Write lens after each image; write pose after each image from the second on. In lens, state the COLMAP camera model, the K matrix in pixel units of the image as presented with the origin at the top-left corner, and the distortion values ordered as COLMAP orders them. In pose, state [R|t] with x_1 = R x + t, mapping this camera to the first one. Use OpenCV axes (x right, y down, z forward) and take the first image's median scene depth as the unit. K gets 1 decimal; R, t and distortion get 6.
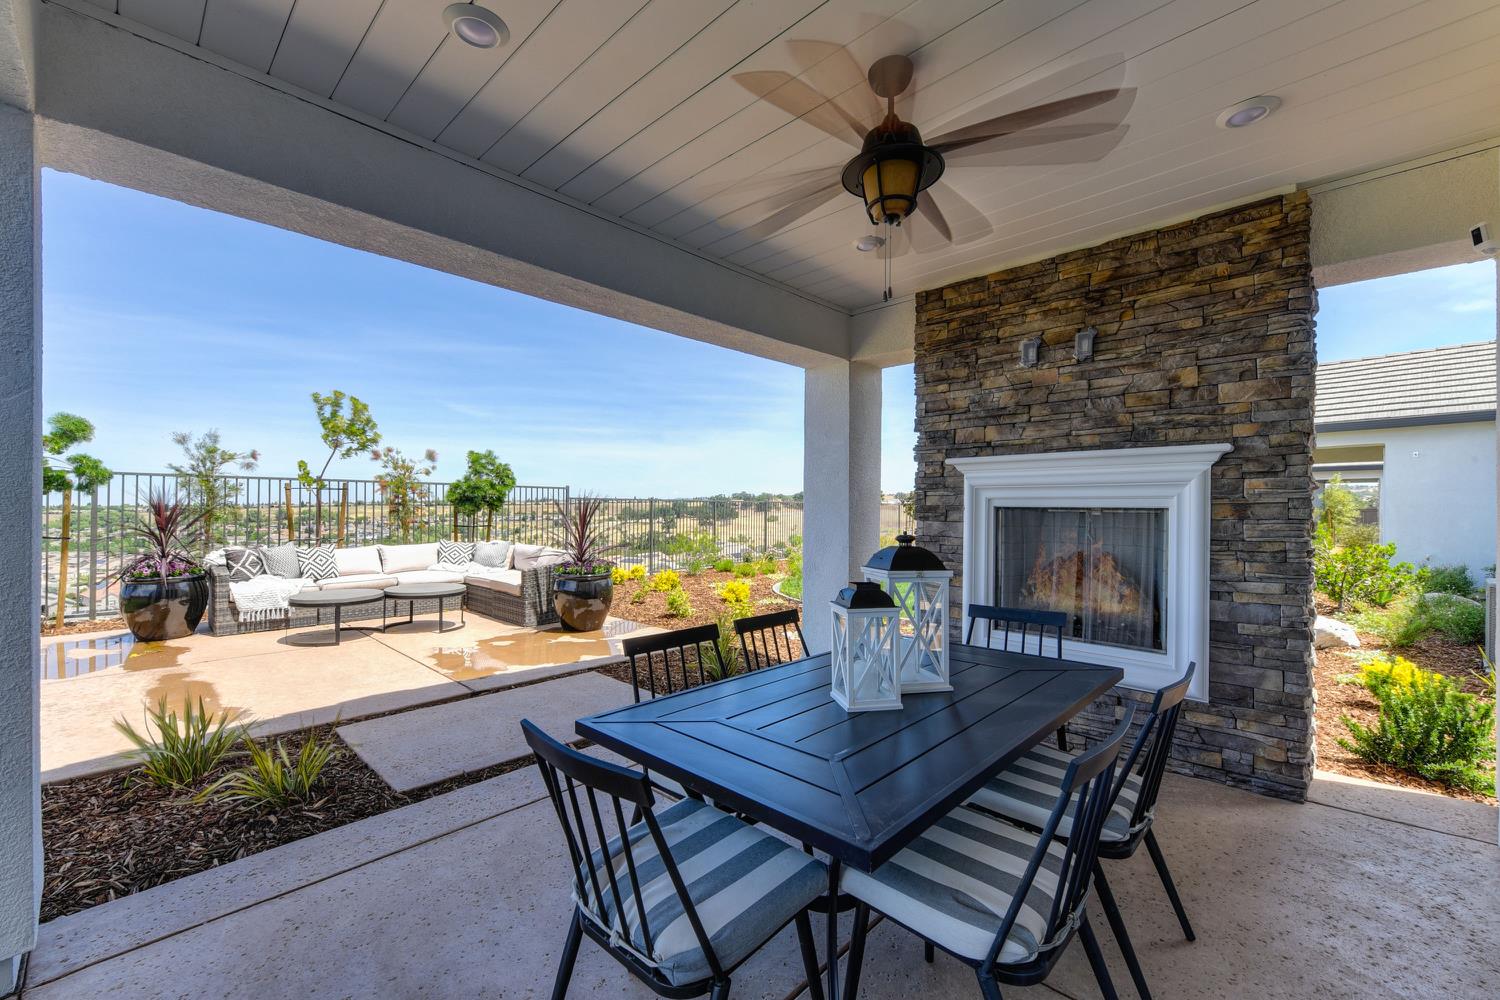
lens RADIAL K [[605.9, 0, 744.1], [0, 605.9, 512.9], [0, 0, 1]] dist [-0.003140, -0.000565]
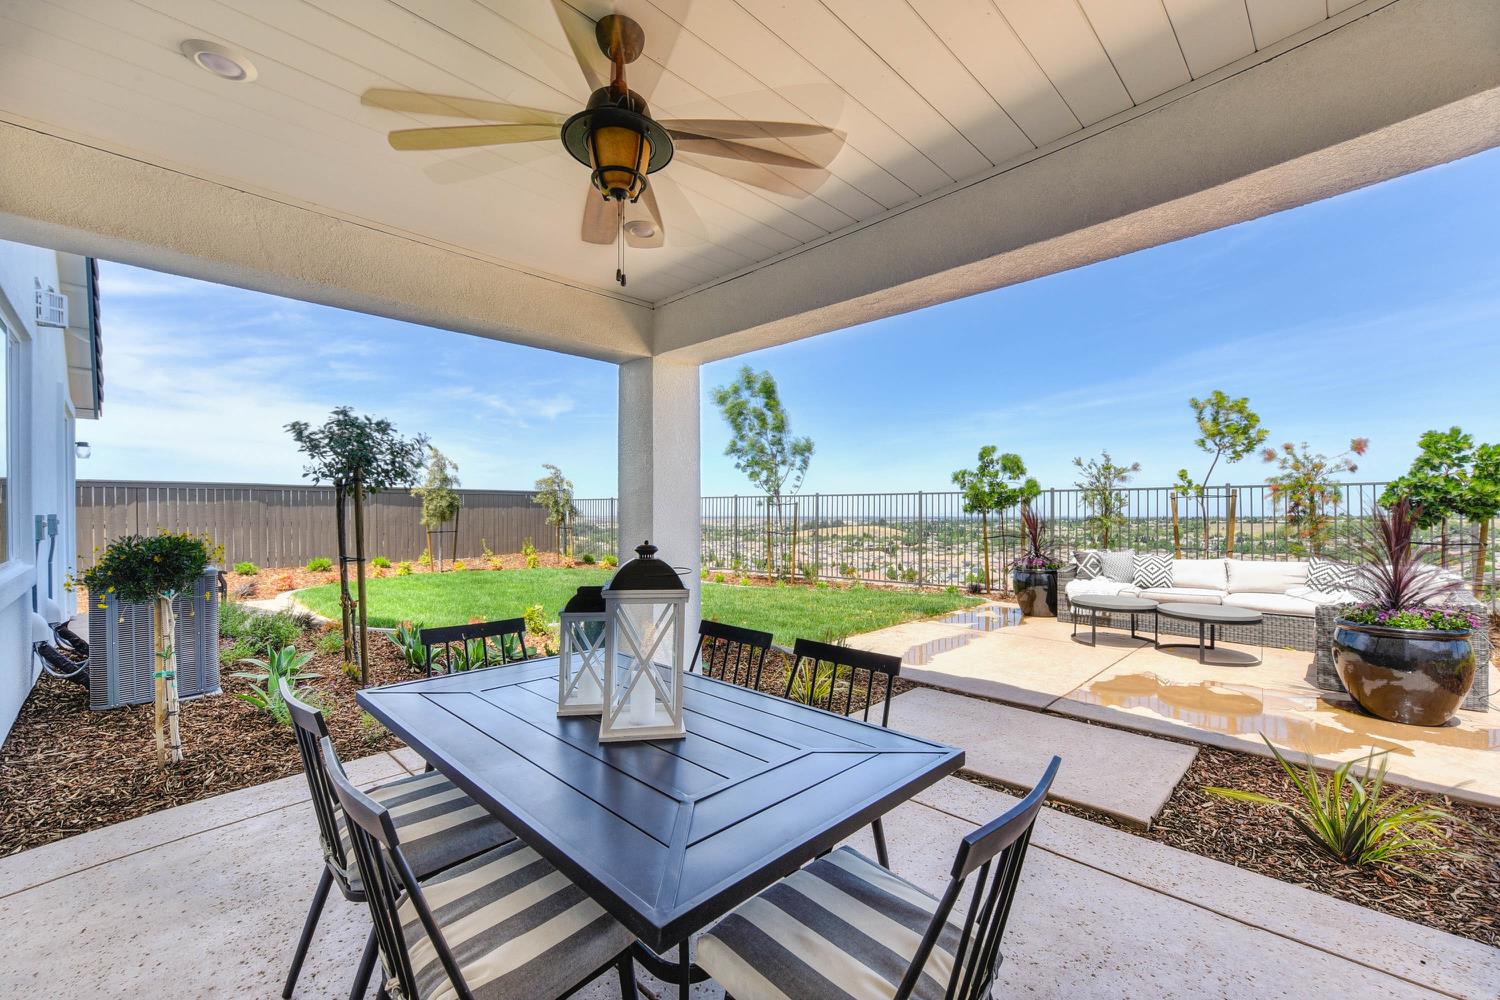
lens RADIAL K [[605.9, 0, 748.2], [0, 605.9, 516.3], [0, 0, 1]] dist [-0.003140, -0.000565]
pose [[-0.024867, -0.002298, -0.999688, 0.349005], [-0.008446, 0.999962, -0.002088, -0.000621], [0.999655, 0.008392, -0.024885, 0.373129]]
